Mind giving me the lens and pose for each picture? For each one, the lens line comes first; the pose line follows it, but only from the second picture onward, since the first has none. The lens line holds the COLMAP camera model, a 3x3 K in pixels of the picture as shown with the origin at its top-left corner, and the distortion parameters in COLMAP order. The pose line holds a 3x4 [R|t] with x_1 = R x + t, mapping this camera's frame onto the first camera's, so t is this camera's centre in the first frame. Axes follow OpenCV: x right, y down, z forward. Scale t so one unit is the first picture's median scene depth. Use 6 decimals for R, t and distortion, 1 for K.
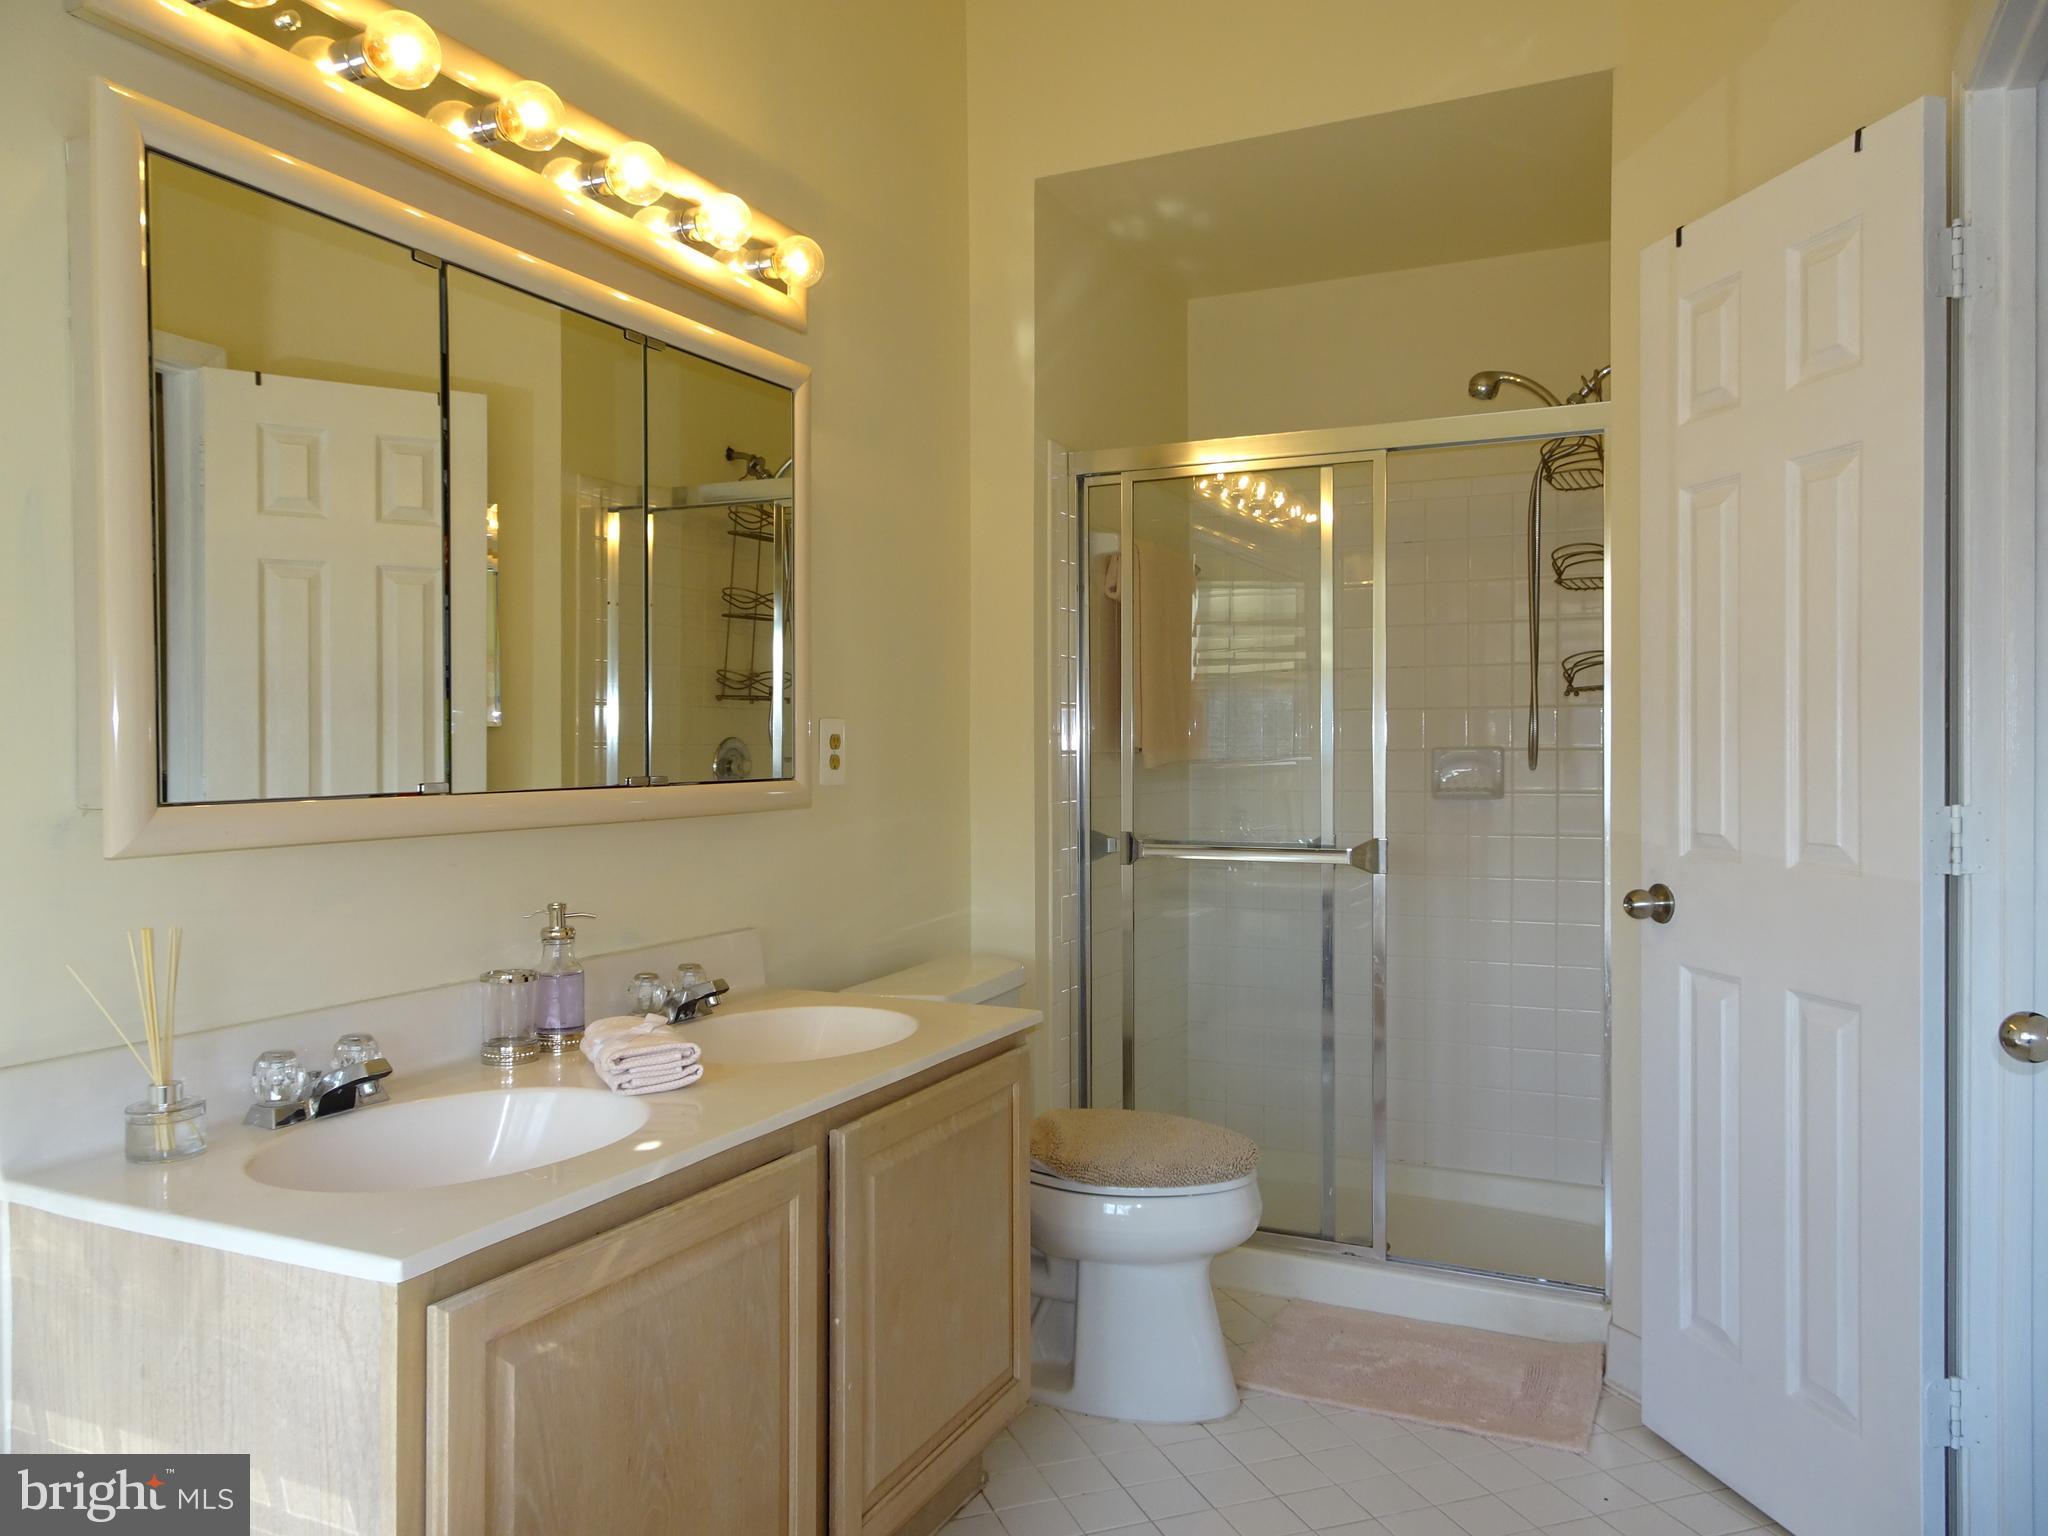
lens RADIAL K [[1463.3, 0, 1023.3], [0, 1463.3, 761.6], [0, 0, 1]] dist [0.010837, -0.000069]
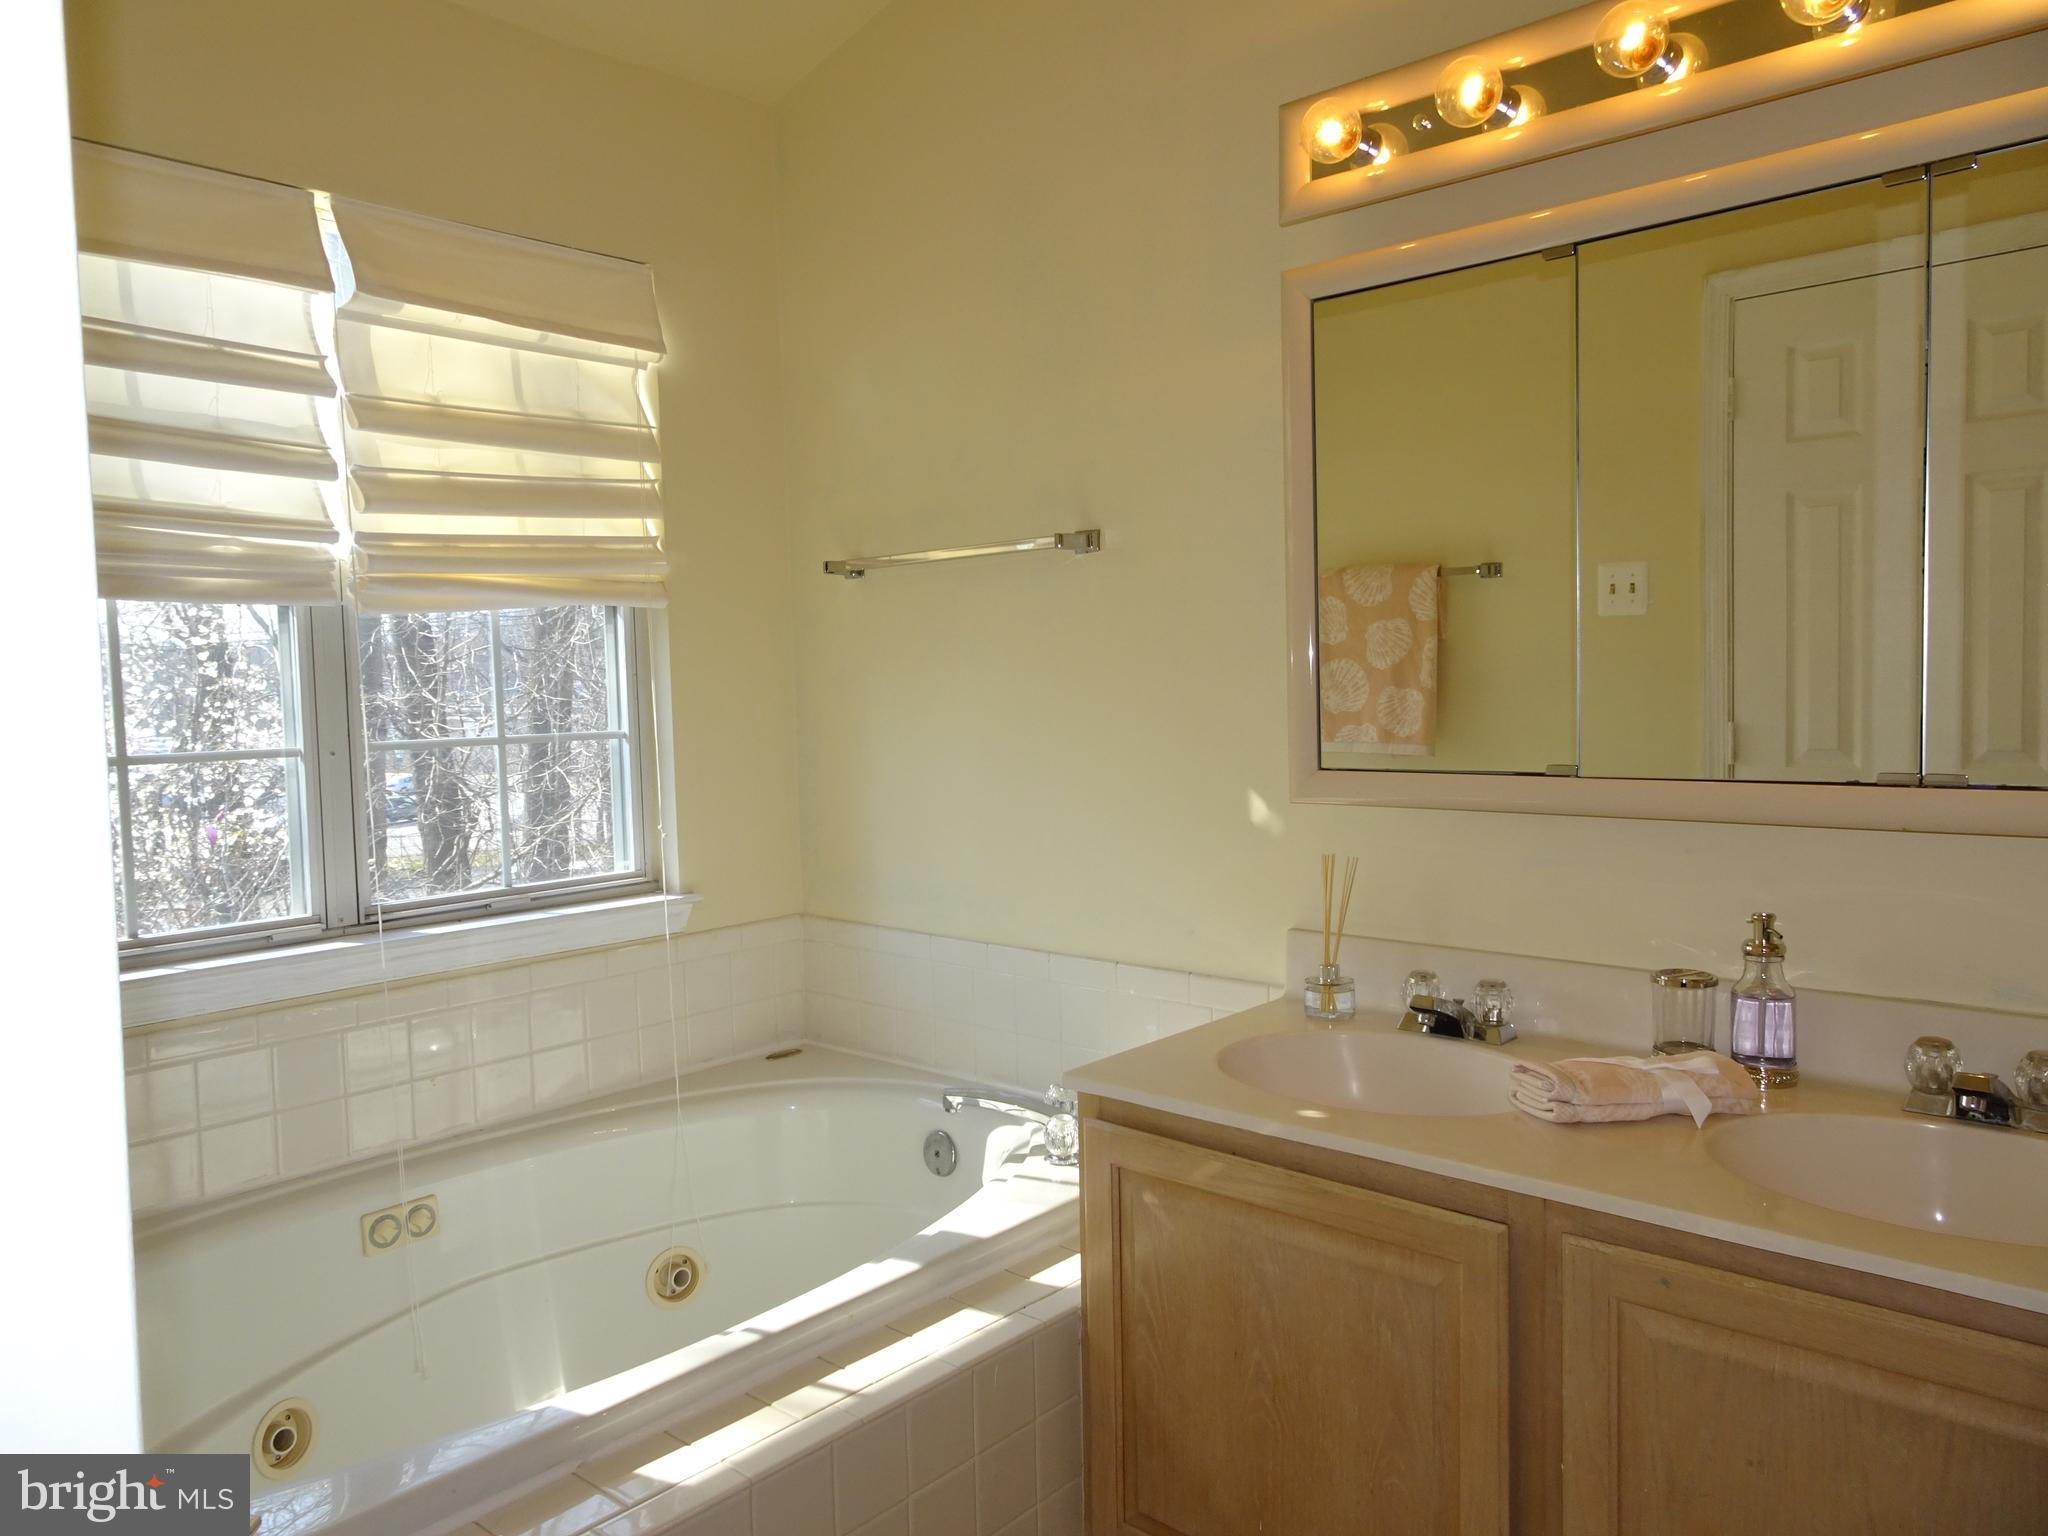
lens RADIAL K [[1463.3, 0, 1023.5], [0, 1463.3, 765.3], [0, 0, 1]] dist [0.010837, -0.000069]
pose [[-0.285855, 0.066646, -0.955952, 0.819439], [0.010571, 0.997737, 0.066397, -0.068466], [0.958215, 0.008874, -0.285913, 1.101317]]
